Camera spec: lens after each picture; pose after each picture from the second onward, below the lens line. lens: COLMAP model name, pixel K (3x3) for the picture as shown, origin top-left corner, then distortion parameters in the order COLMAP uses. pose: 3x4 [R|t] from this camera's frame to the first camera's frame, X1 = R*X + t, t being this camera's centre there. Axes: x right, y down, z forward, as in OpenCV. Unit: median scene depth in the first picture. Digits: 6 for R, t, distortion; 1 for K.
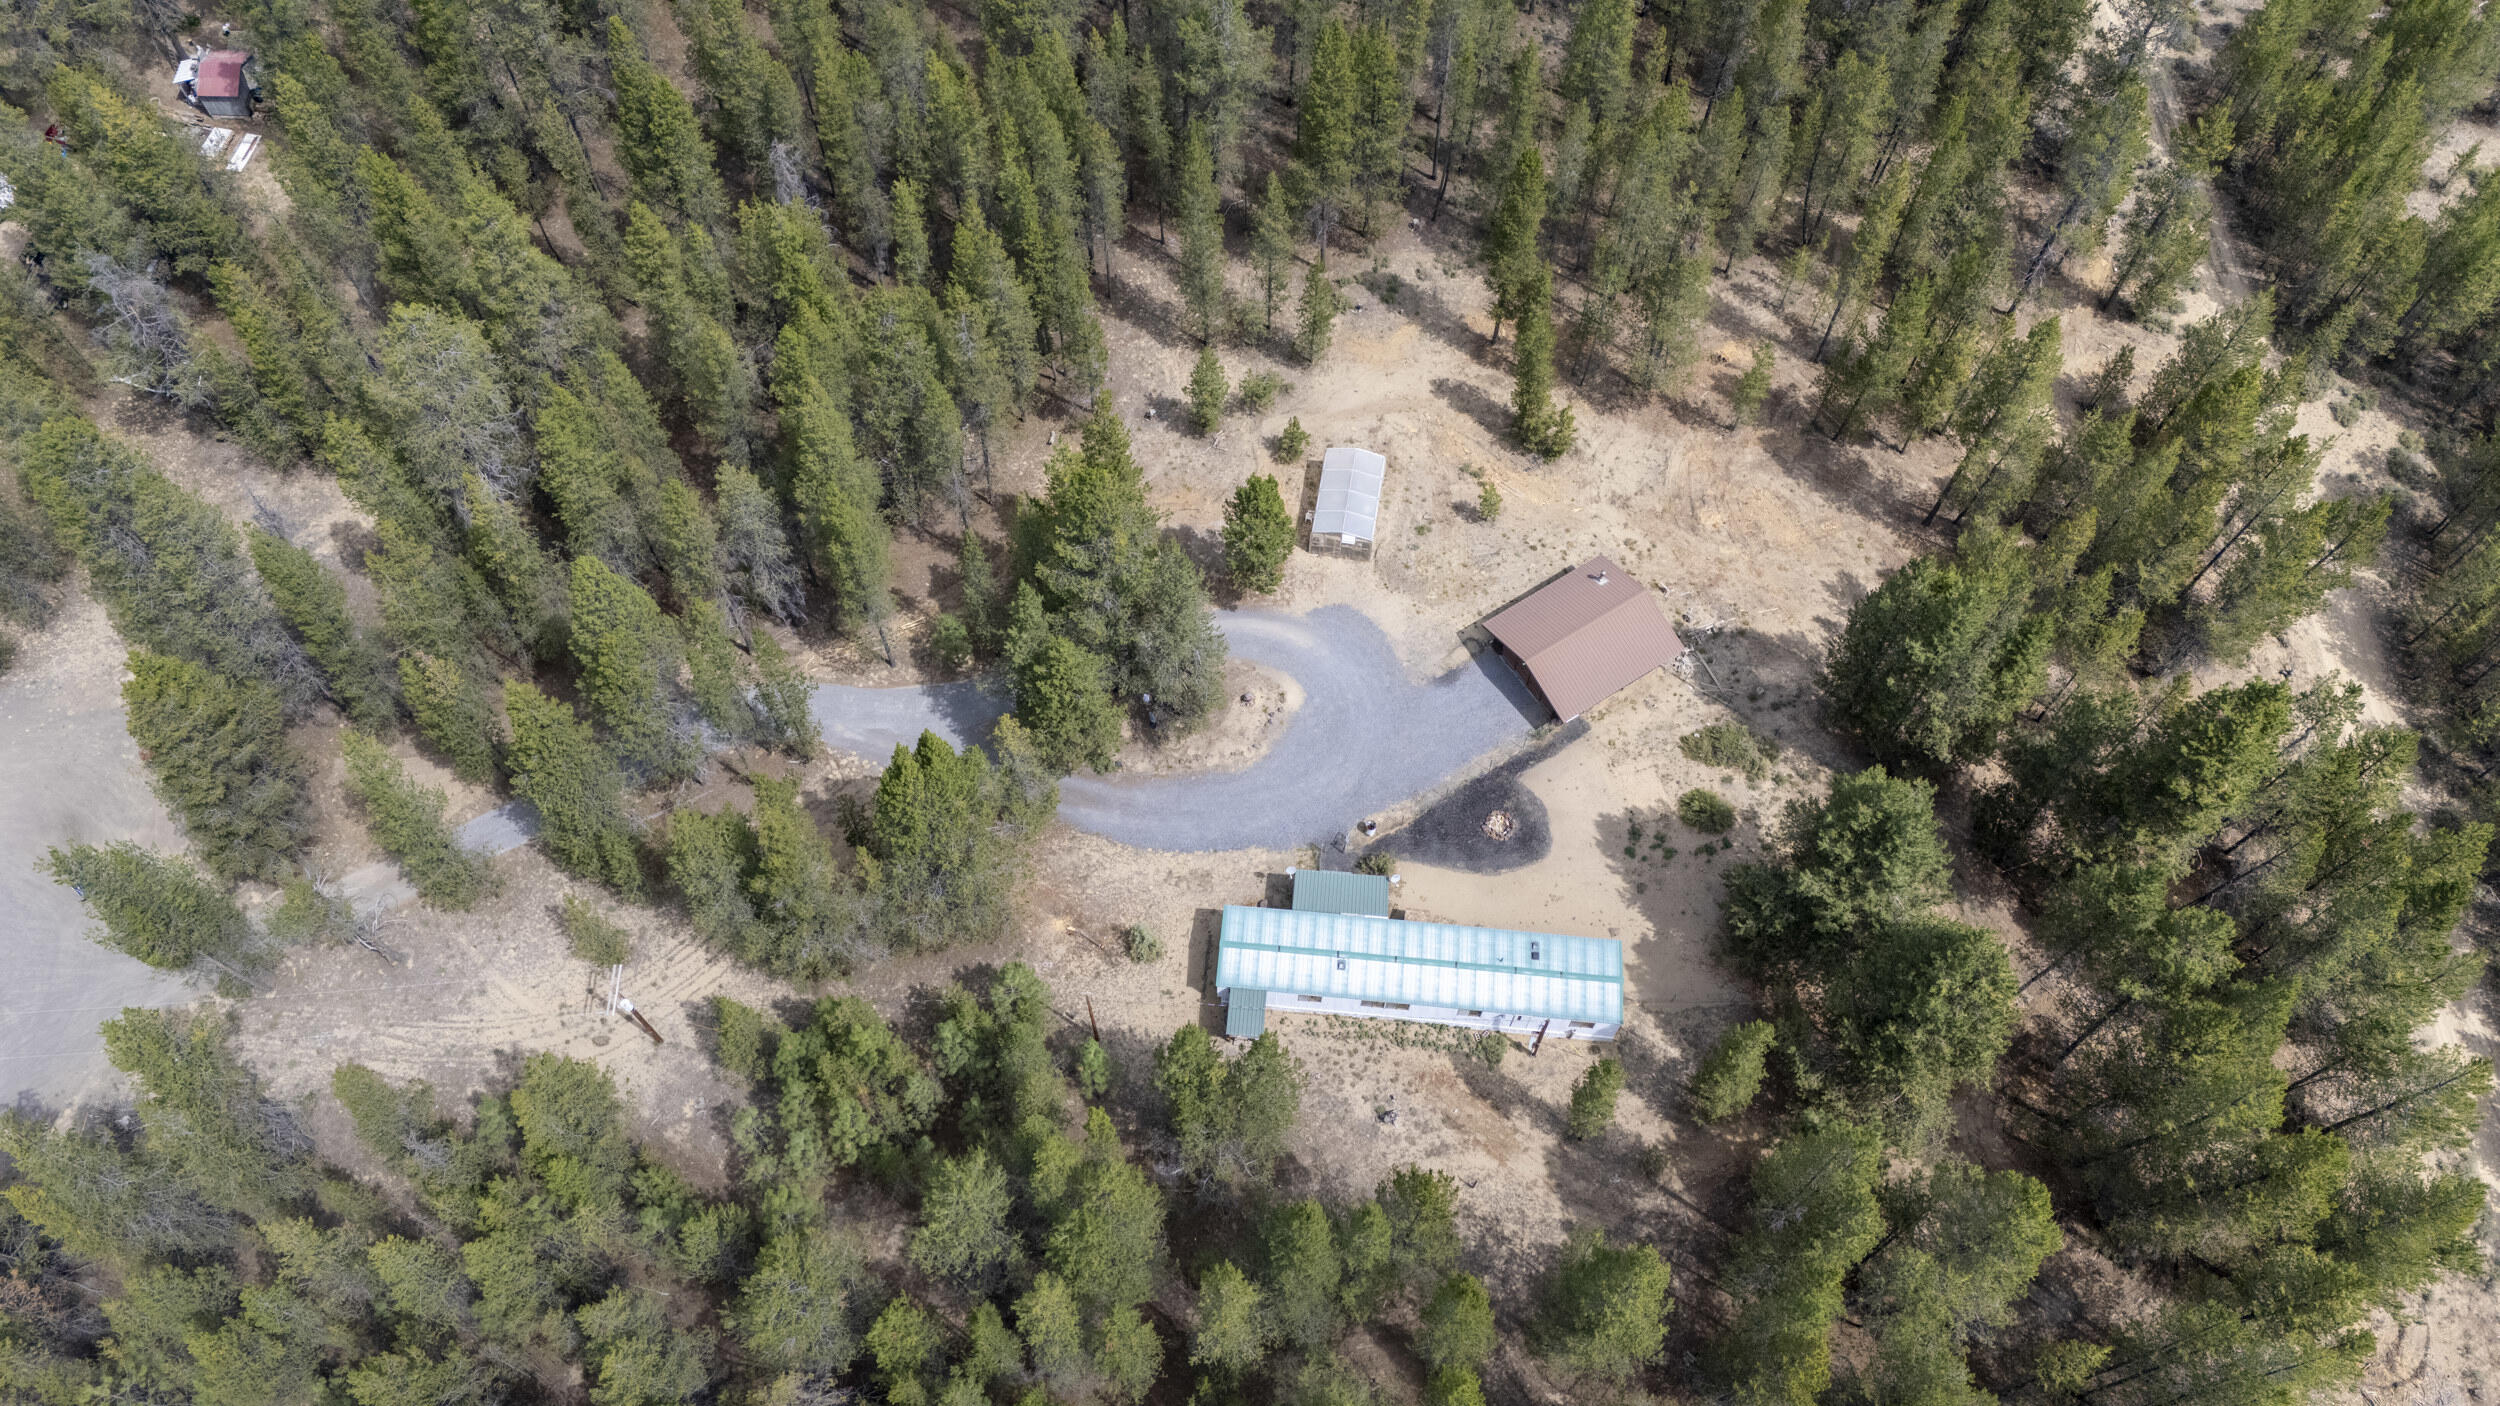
lens RADIAL K [[1860.1, 0, 1244.1], [0, 1860.1, 698.0], [0, 0, 1]] dist [0.011094, -0.008904]
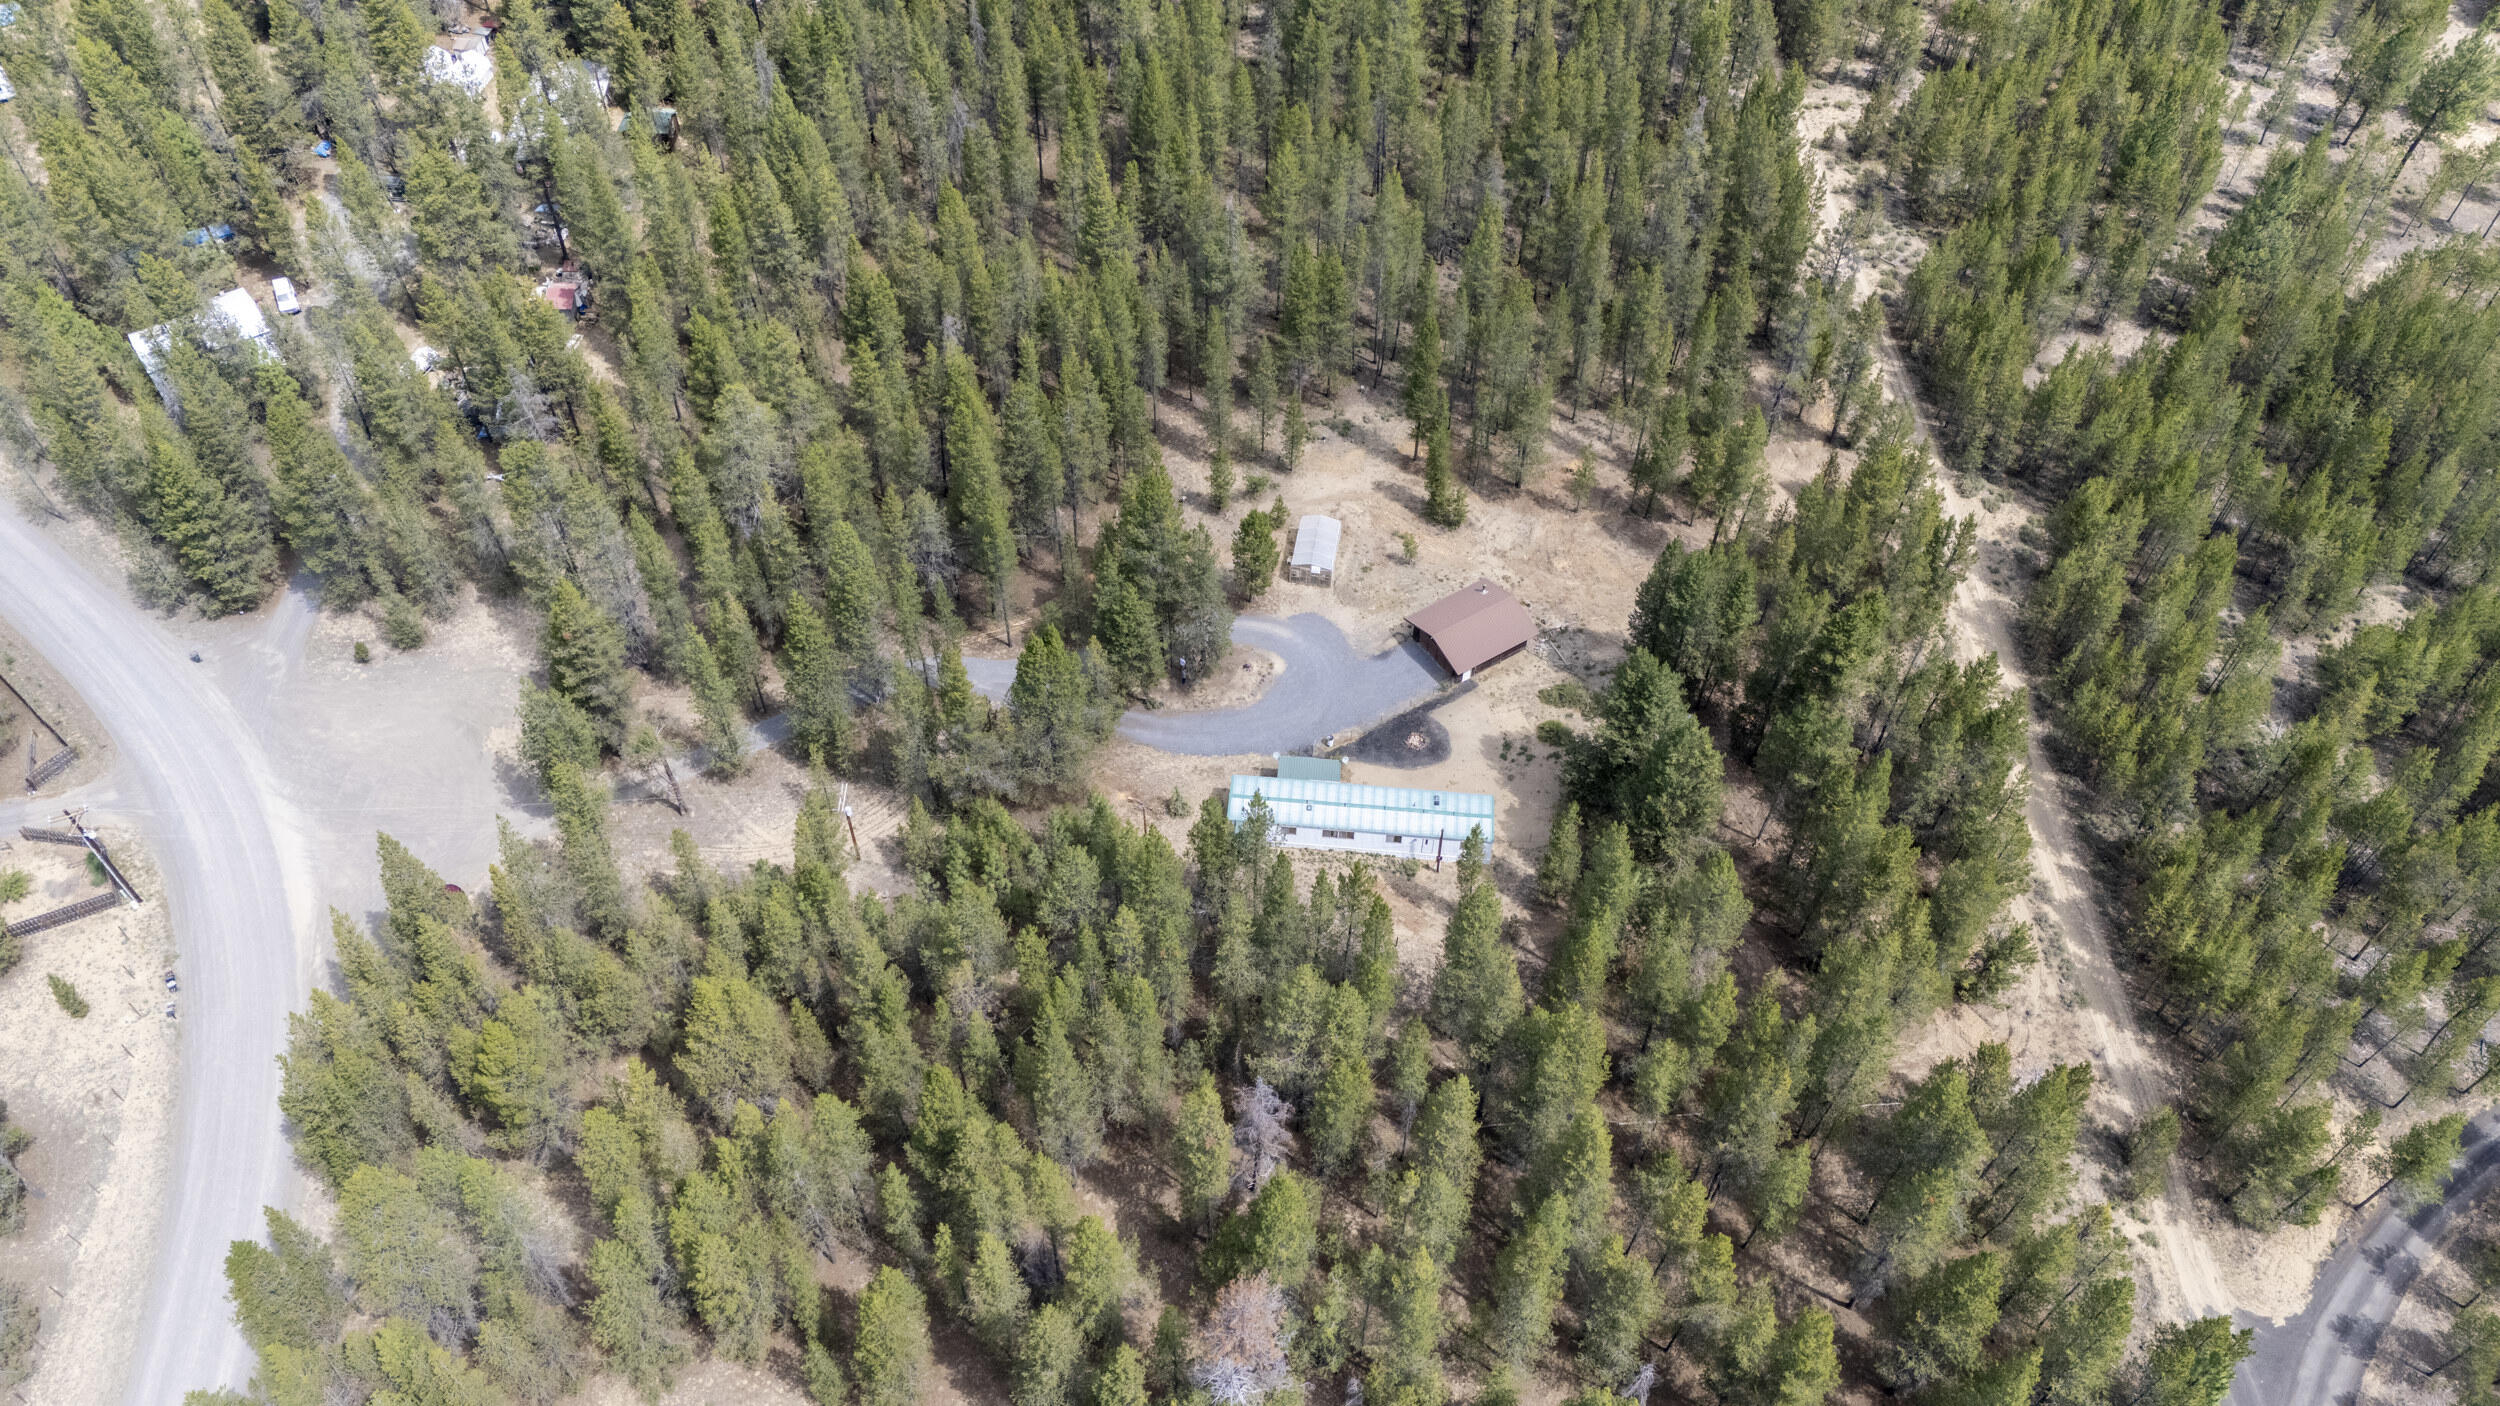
lens RADIAL K [[1860.1, 0, 1252.9], [0, 1860.1, 707.0], [0, 0, 1]] dist [0.011094, -0.008904]
pose [[0.999999, -0.000298, 0.001102, 0.004047], [0.000511, 0.979994, -0.199024, 0.320220], [-0.001021, 0.199025, 0.979994, -0.444464]]
